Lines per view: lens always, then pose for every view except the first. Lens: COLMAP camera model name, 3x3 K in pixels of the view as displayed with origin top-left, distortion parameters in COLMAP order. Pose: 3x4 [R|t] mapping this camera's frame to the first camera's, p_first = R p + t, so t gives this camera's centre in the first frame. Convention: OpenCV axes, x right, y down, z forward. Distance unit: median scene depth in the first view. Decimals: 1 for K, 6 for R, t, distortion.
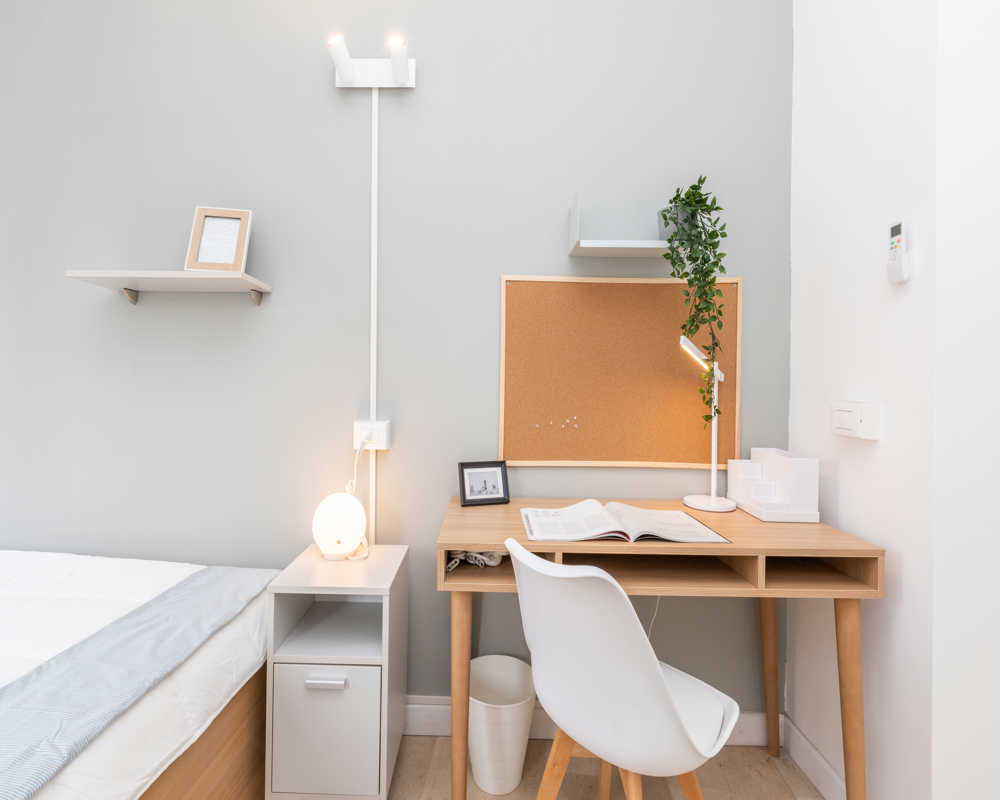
lens RADIAL K [[478.5, 0, 479.9], [0, 478.5, 383.1], [0, 0, 1]] dist [-0.000125, 0.000544]
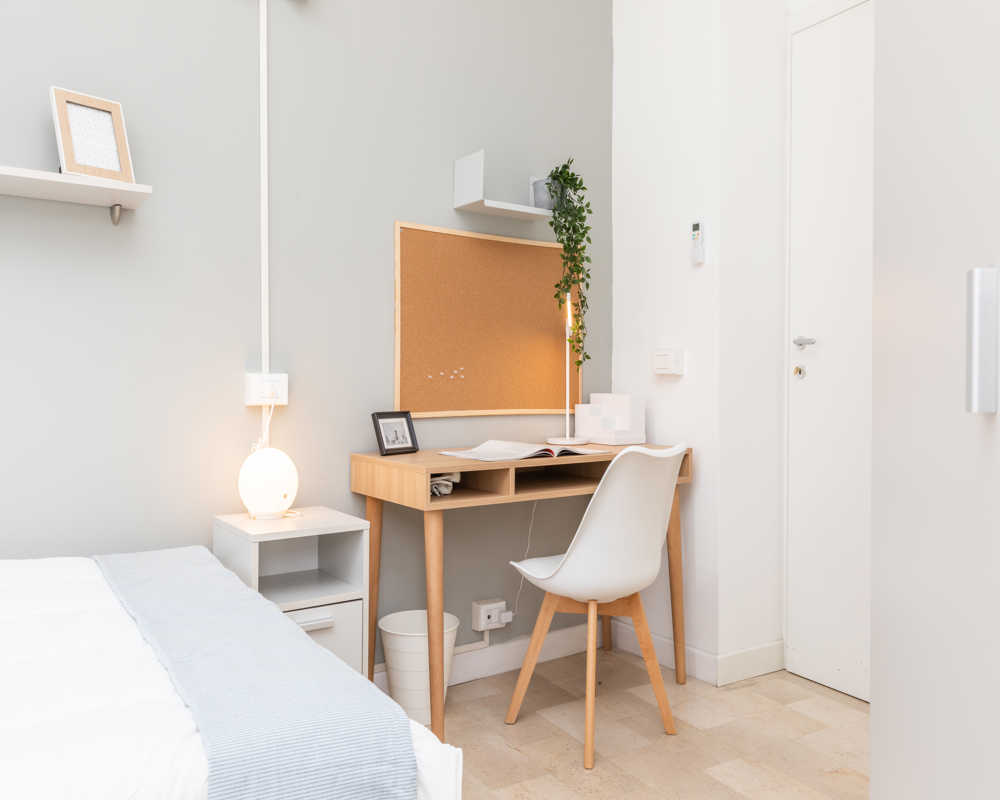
lens RADIAL K [[799.5, 0, 500.0], [0, 799.5, 400.0], [0, 0, 1]] dist [0.009006, -0.002028]
pose [[0.802259, -0.024857, 0.596459, -0.854740], [0.010655, 0.999570, 0.027326, 0.105377], [-0.596881, -0.015567, 0.802179, -0.477646]]
